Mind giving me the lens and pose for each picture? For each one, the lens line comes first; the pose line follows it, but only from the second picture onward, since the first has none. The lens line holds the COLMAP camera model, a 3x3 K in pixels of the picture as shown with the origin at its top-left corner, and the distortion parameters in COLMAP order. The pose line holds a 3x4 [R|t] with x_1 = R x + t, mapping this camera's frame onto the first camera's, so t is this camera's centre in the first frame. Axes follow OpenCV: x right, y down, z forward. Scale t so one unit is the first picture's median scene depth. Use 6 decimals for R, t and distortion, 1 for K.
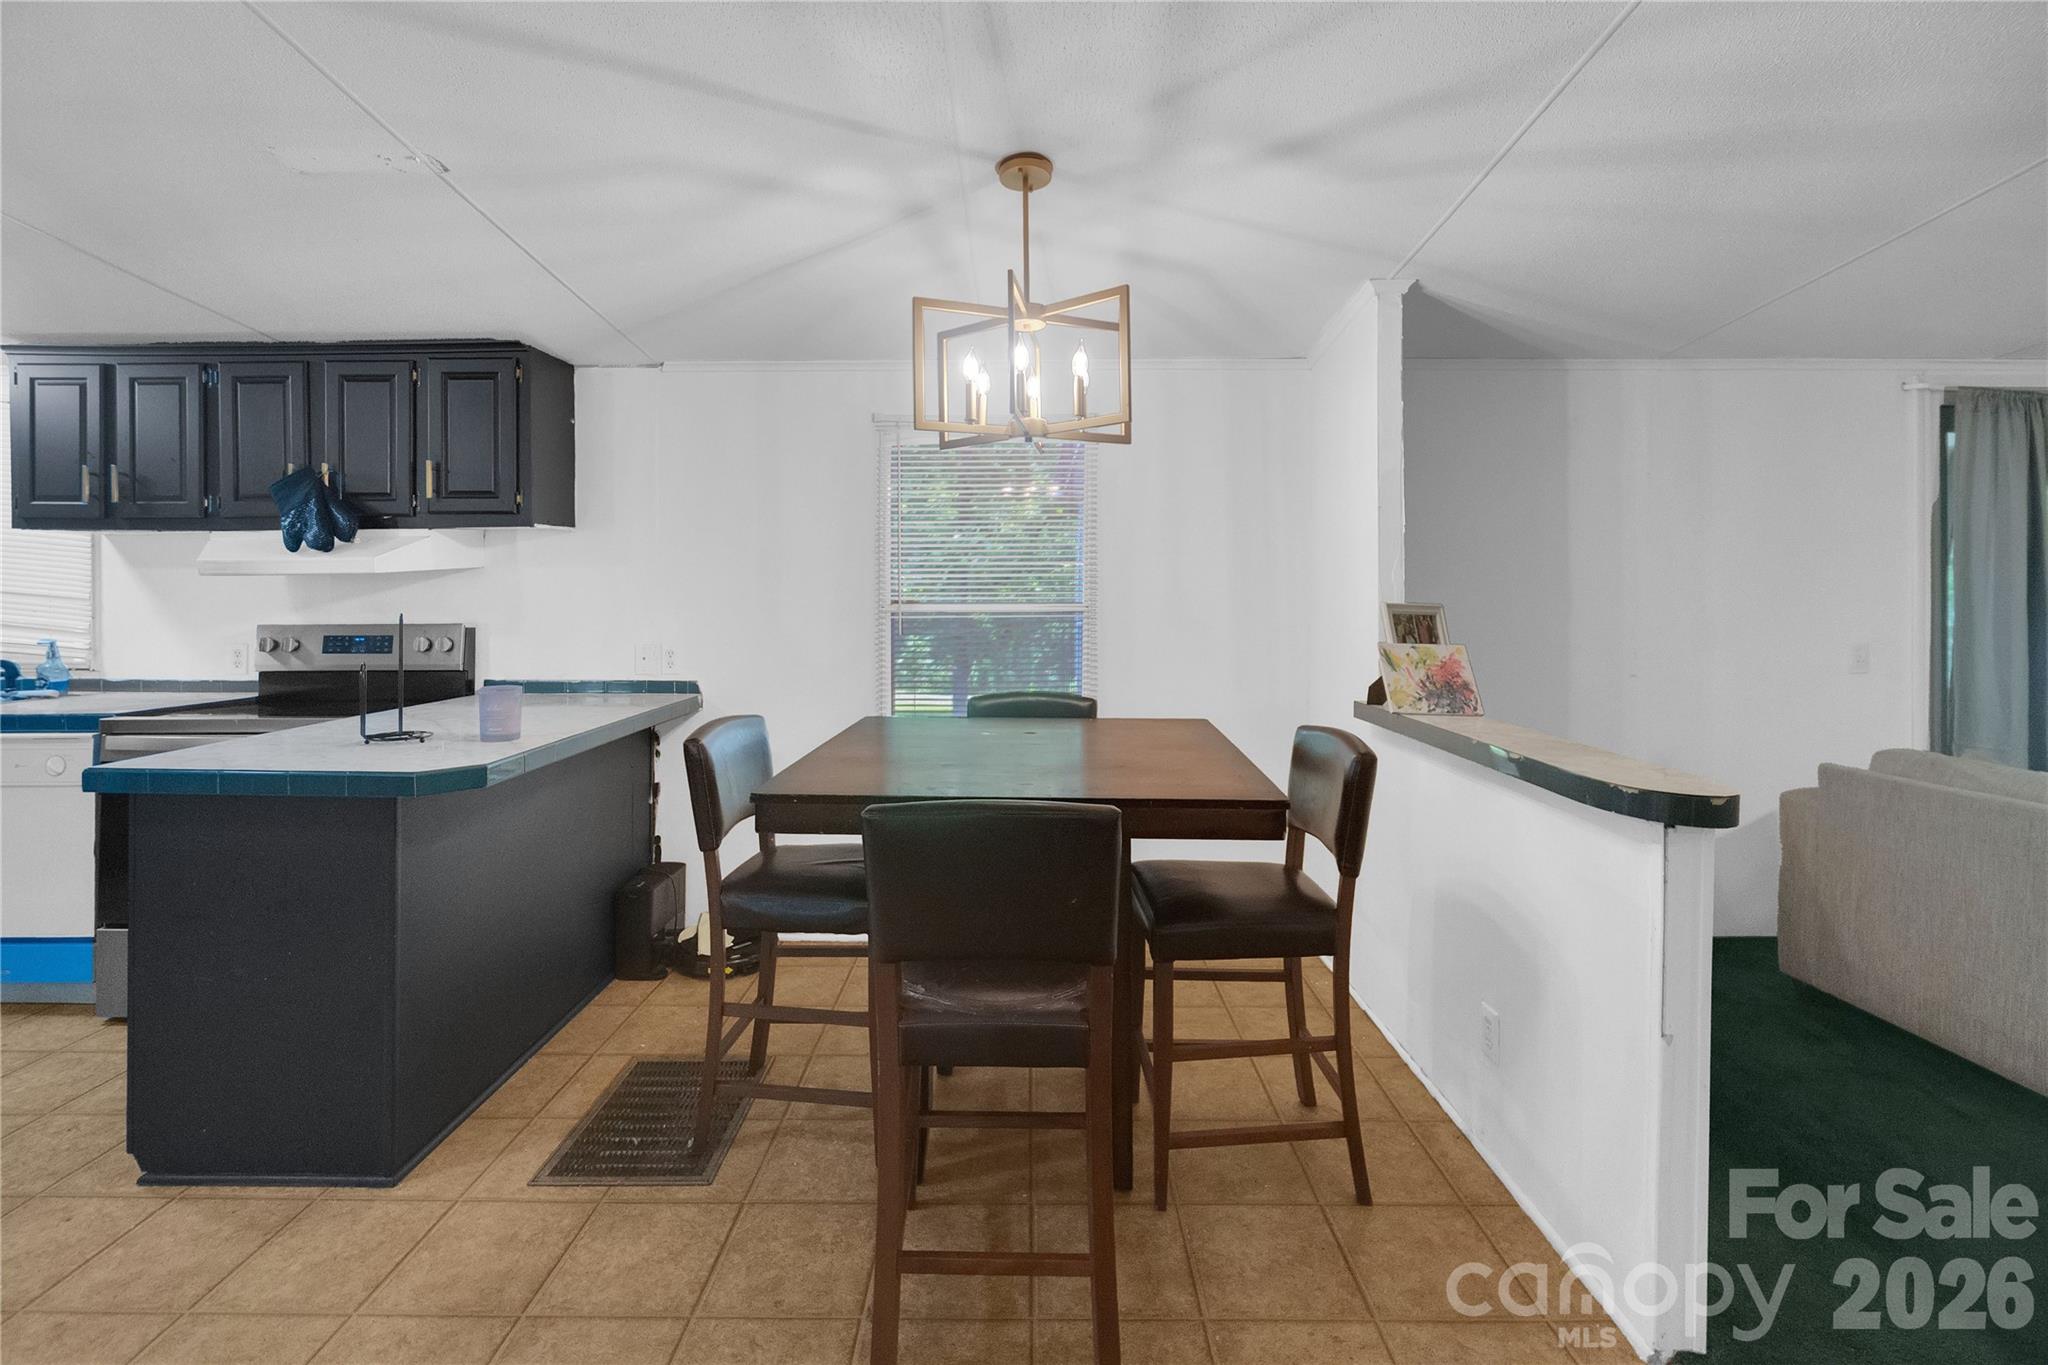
lens RADIAL K [[909.0, 0, 1009.6], [0, 909.0, 585.6], [0, 0, 1]] dist [-0.003772, -0.000289]
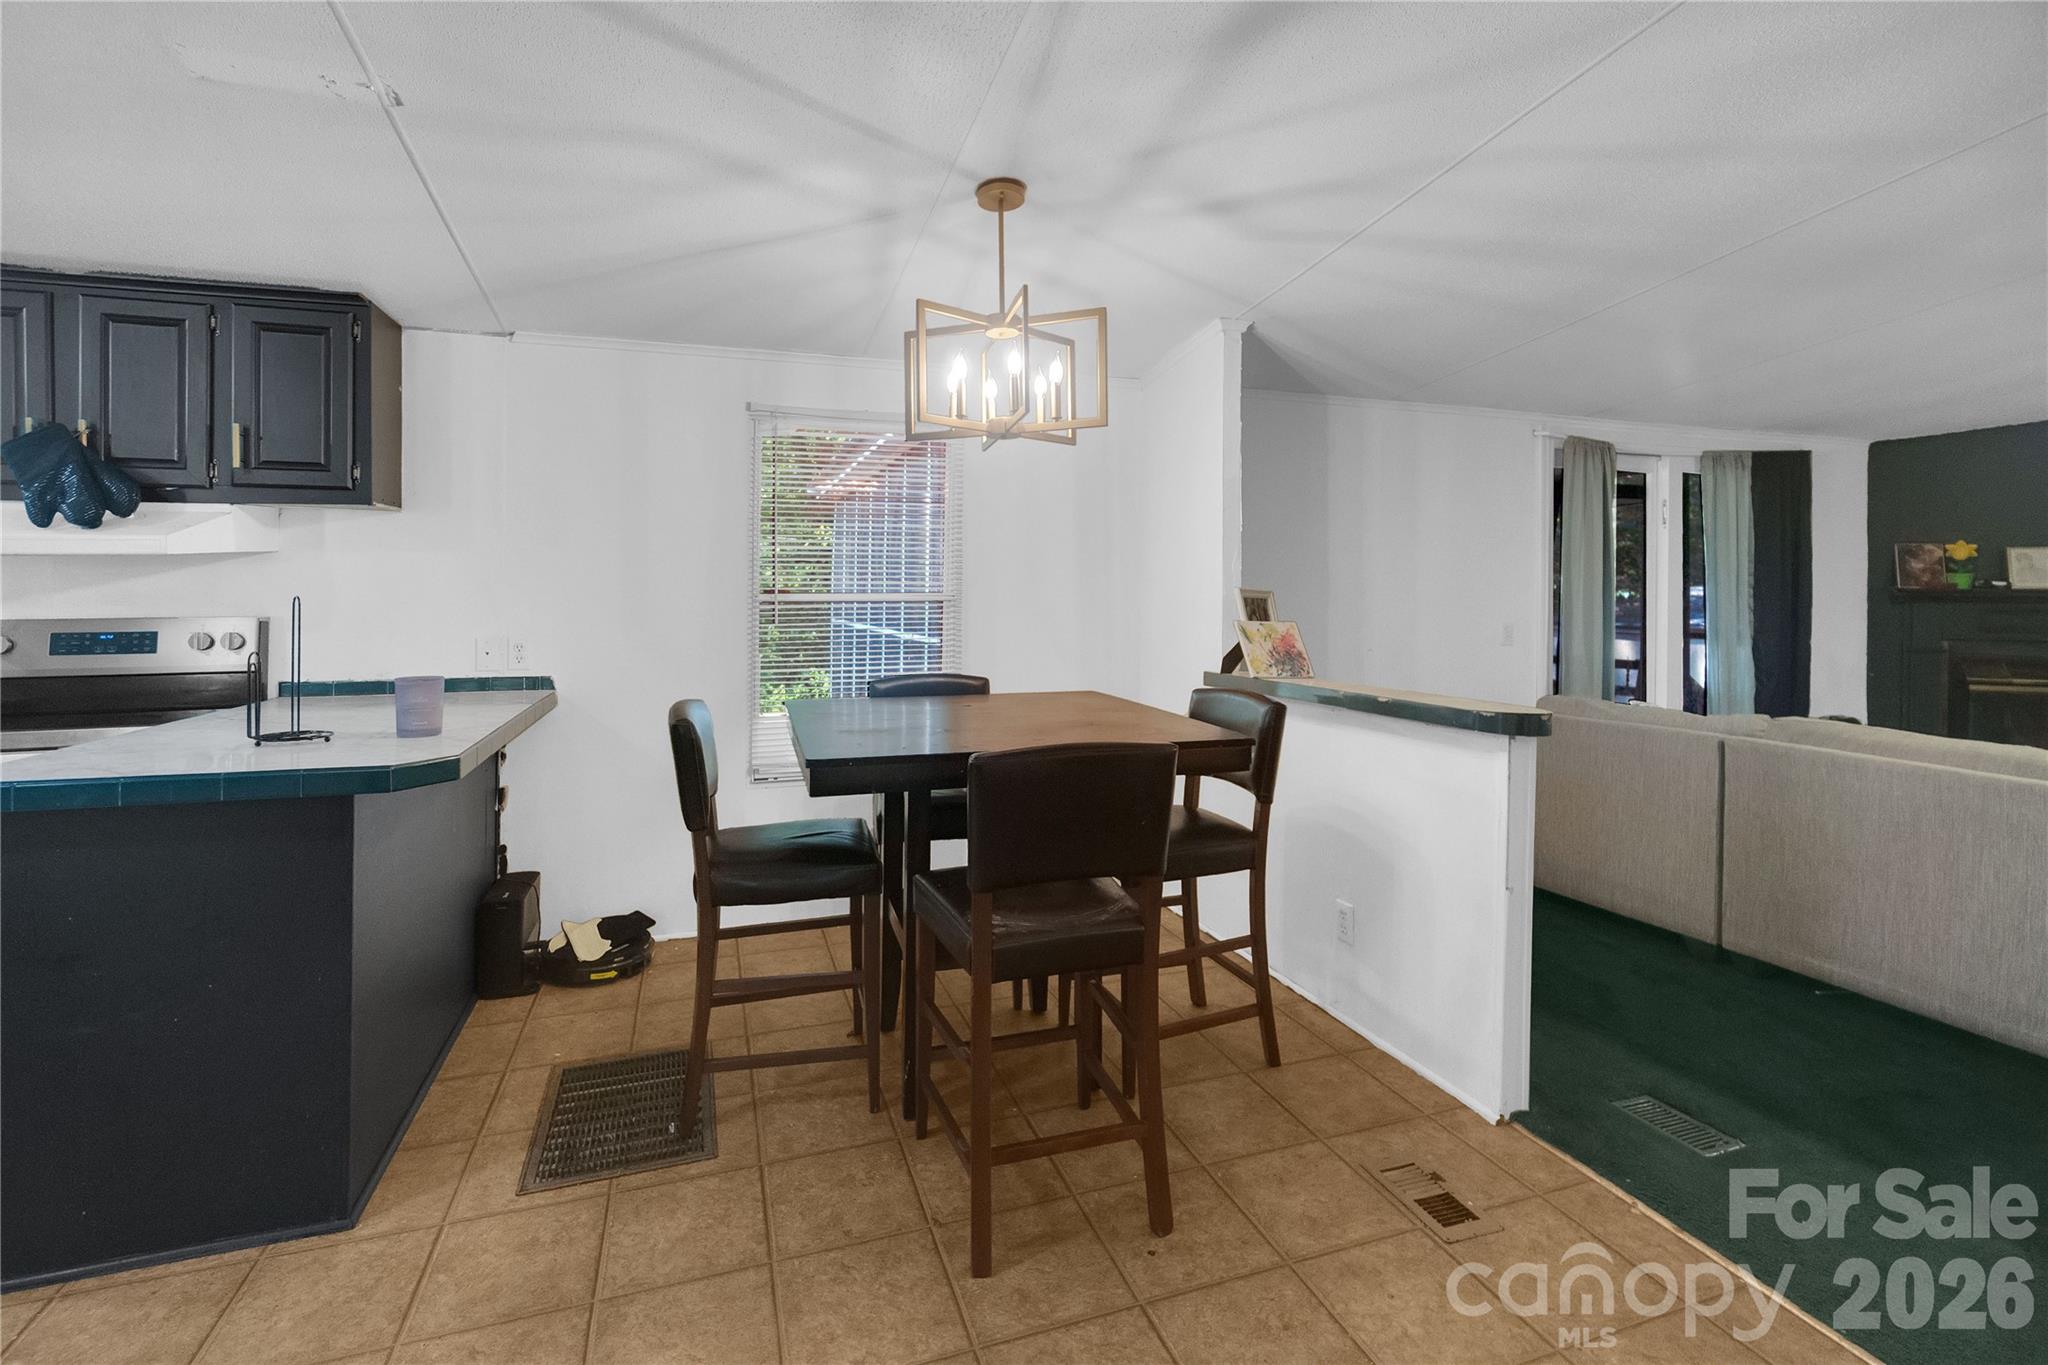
lens RADIAL K [[908.6, 0, 992.0], [0, 908.6, 596.6], [0, 0, 1]] dist [-0.004538, 0.000274]
pose [[0.948118, -0.001876, 0.317912, -0.239226], [-0.000098, 0.999981, 0.006193, 0.019443], [-0.317918, -0.005903, 0.948100, -0.034574]]
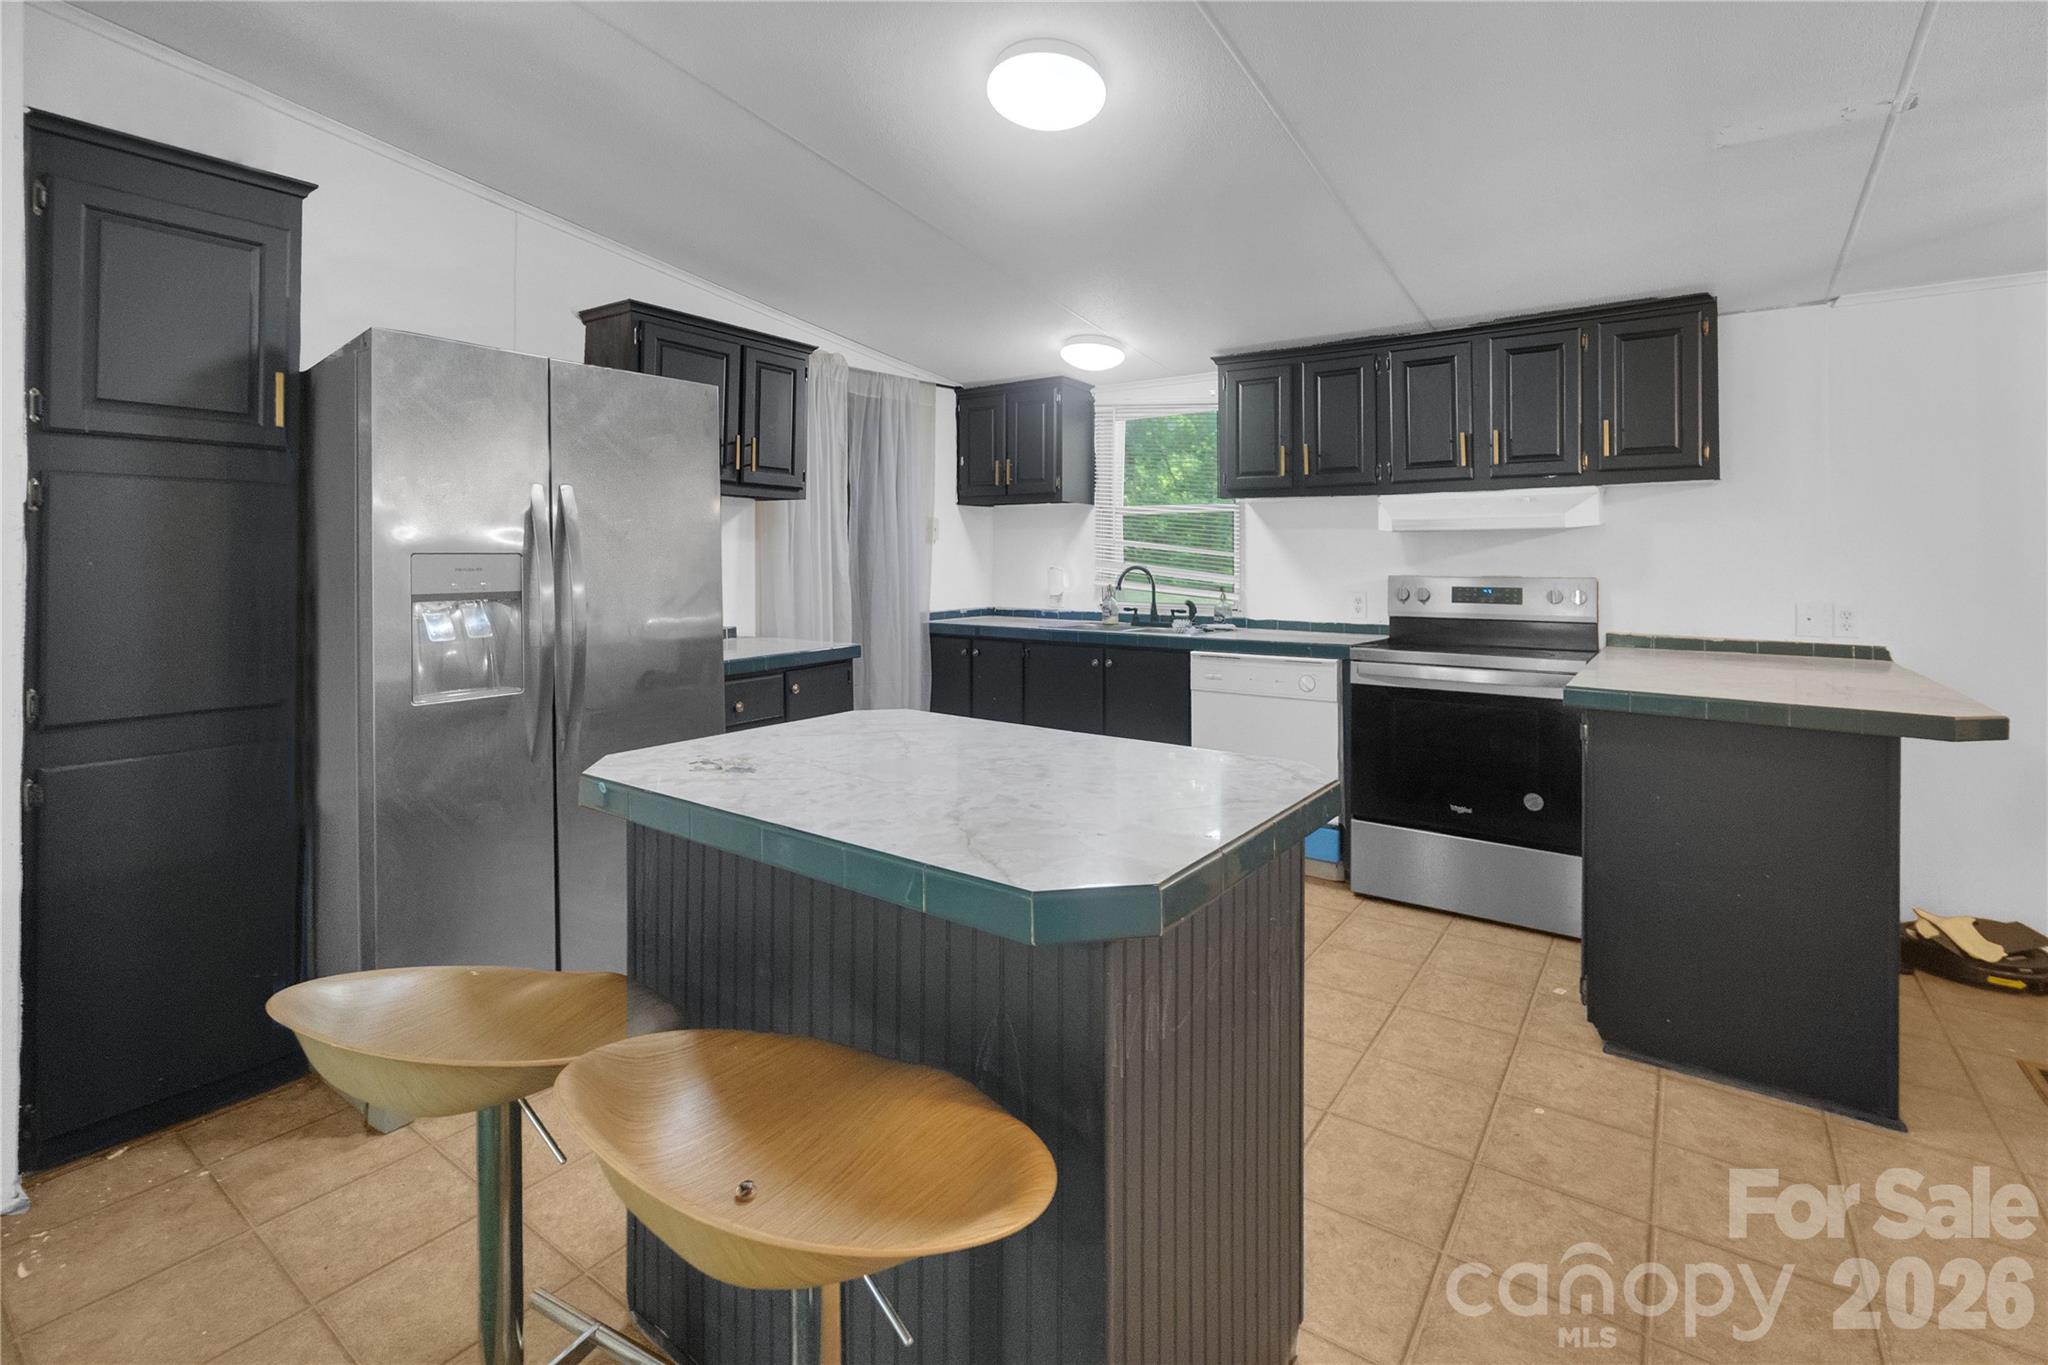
lens RADIAL K [[928.5, 0, 1042.4], [0, 928.5, 548.0], [0, 0, 1]] dist [0.001686, 0.000731]
pose [[0.827738, -0.002815, -0.561108, -0.587725], [-0.003656, 0.999939, -0.010410, 0.023267], [0.561103, 0.010668, 0.827677, -0.256981]]
